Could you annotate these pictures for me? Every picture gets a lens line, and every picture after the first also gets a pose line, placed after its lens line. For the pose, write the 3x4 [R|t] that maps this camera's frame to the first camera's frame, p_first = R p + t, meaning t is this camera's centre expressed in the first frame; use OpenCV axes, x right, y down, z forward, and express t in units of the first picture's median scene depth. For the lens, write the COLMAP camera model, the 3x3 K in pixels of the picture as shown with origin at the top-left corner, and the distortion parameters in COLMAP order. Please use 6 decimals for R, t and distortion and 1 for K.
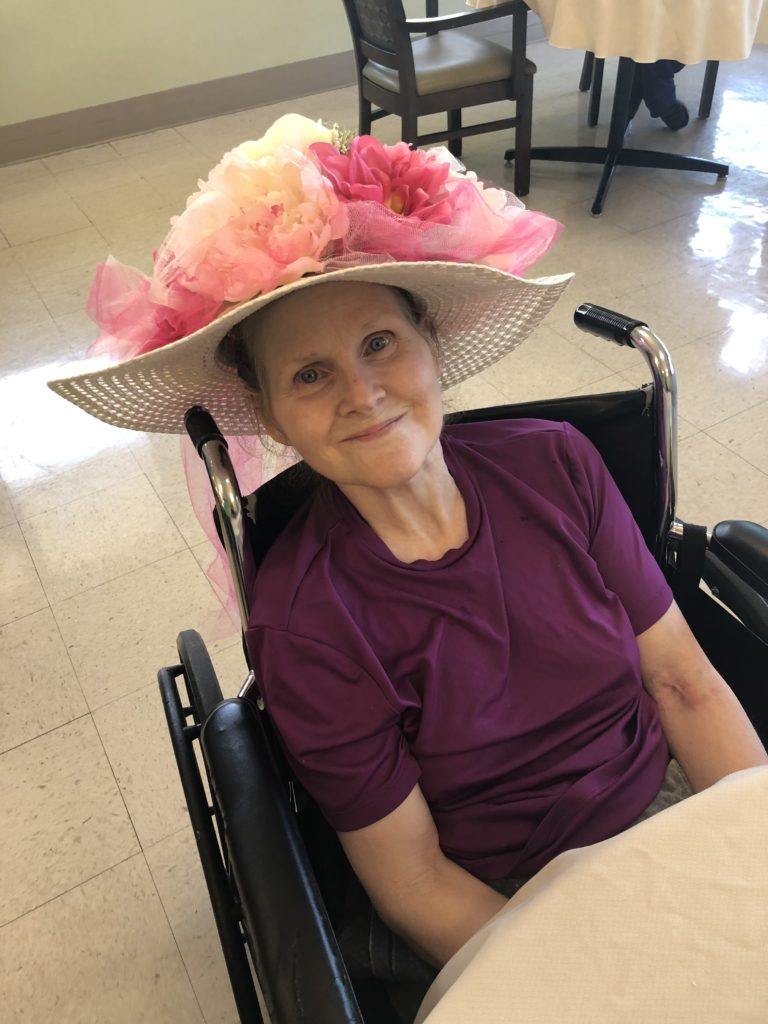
lens RADIAL K [[846.3, 0, 384.0], [0, 846.3, 512.0], [0, 0, 1]] dist [0.053243, 0.008671]
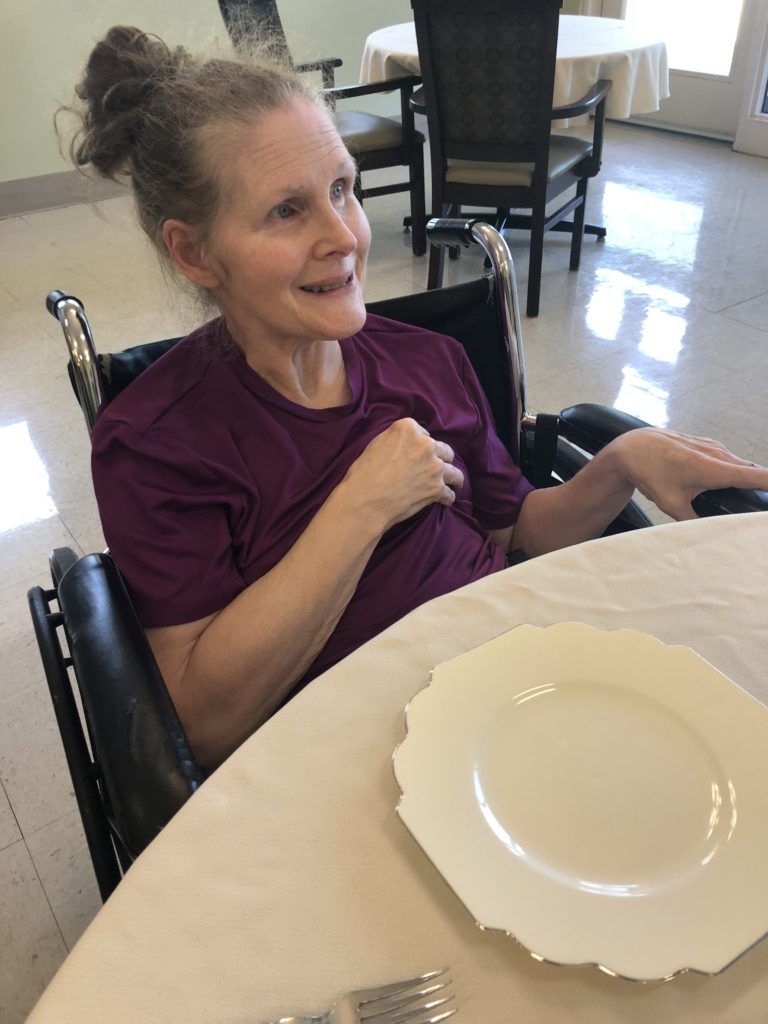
lens RADIAL K [[836.6, 0, 384.0], [0, 836.6, 512.0], [0, 0, 1]] dist [0.152618, -0.151351]
pose [[0.996343, -0.035589, 0.077678, 0.050758], [0.045191, 0.991052, -0.125591, 0.176569], [-0.072513, 0.128642, 0.989036, -0.012175]]
